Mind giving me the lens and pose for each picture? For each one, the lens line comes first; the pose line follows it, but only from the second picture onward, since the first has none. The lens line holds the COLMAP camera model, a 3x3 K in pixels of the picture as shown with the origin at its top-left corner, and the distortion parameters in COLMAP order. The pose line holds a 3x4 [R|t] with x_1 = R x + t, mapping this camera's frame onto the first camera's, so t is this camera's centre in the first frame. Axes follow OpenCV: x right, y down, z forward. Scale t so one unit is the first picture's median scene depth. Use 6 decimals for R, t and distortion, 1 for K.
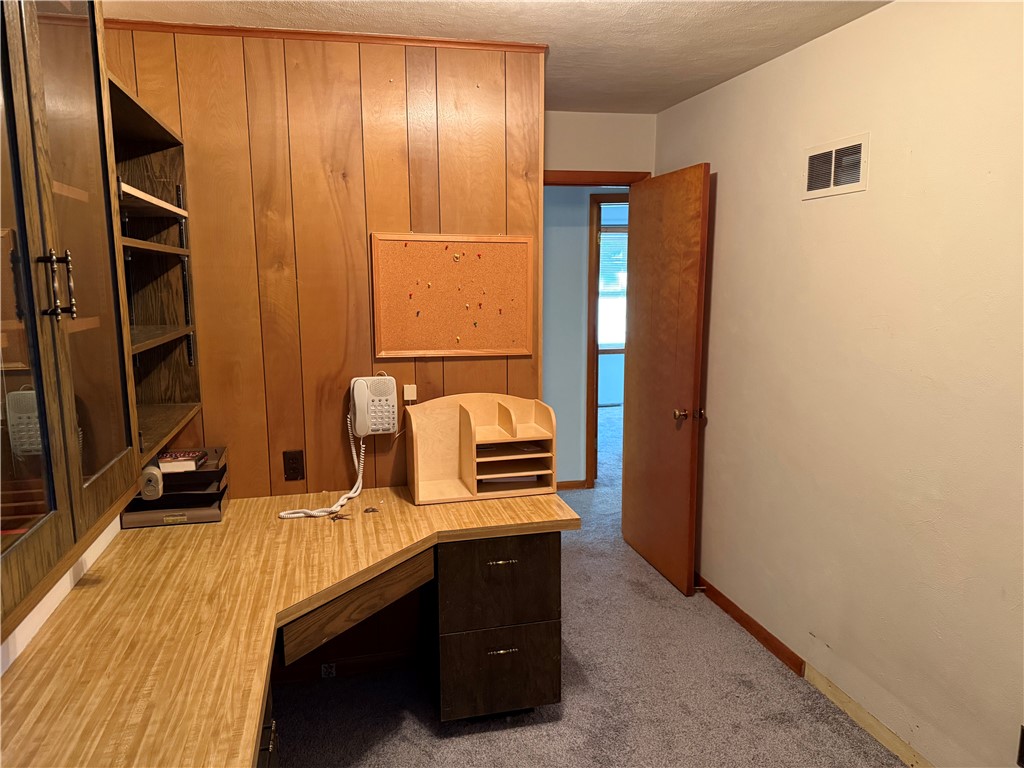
lens RADIAL K [[715.4, 0, 508.9], [0, 715.4, 390.5], [0, 0, 1]] dist [0.075334, -0.113828]
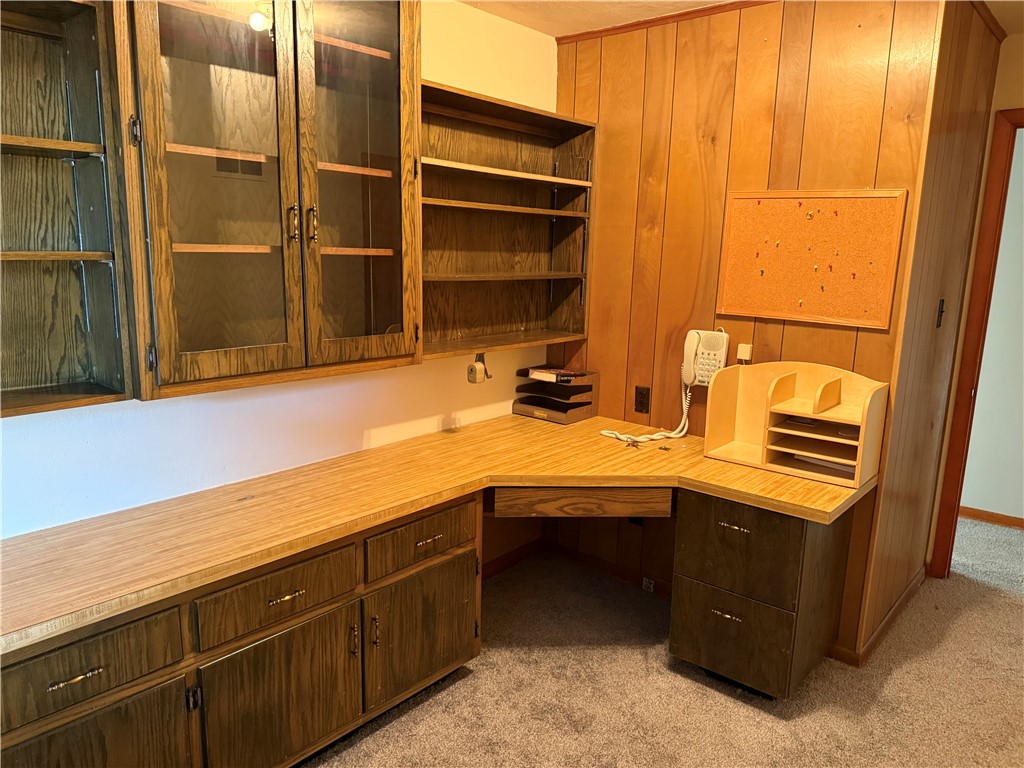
lens RADIAL K [[715.4, 0, 507.6], [0, 715.4, 394.8], [0, 0, 1]] dist [0.075334, -0.113828]
pose [[0.580716, 0.185477, -0.792696, 0.538118], [-0.156319, 0.980987, 0.115017, -0.003140], [0.798958, 0.057121, 0.598668, 0.145470]]
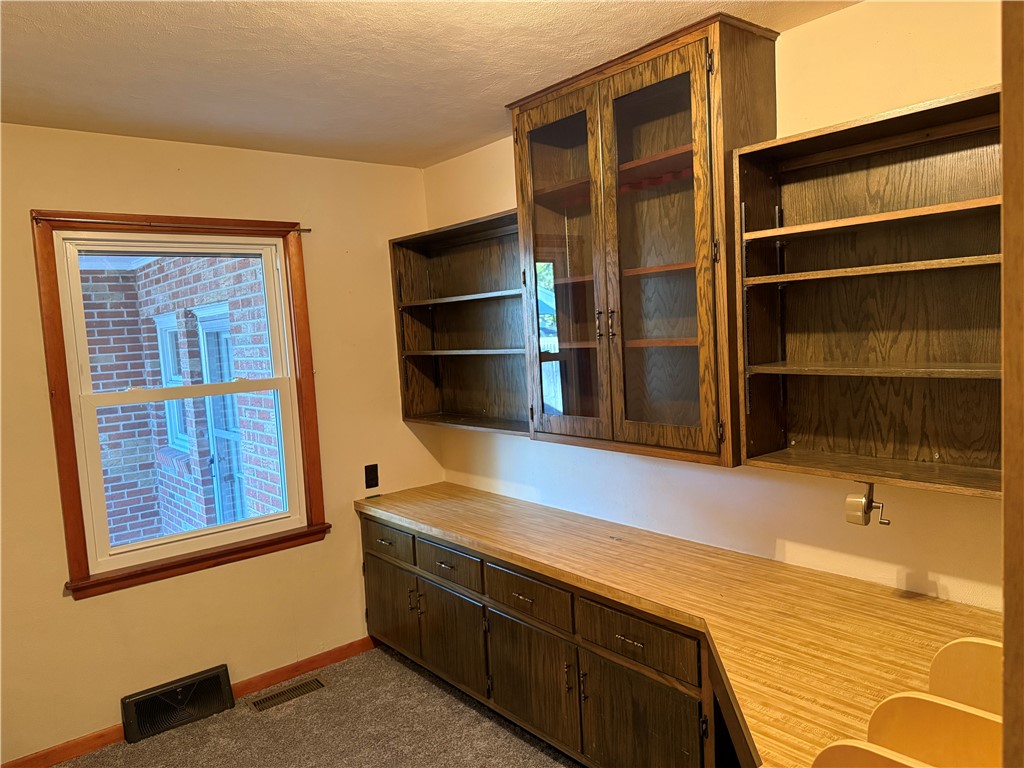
lens RADIAL K [[715.4, 0, 505.2], [0, 715.4, 381.7], [0, 0, 1]] dist [0.075334, -0.113828]
pose [[-0.903069, 0.091525, -0.419630, 0.270310], [-0.003757, 0.975310, 0.220807, -0.202075], [0.429479, 0.200980, -0.880429, 1.264216]]
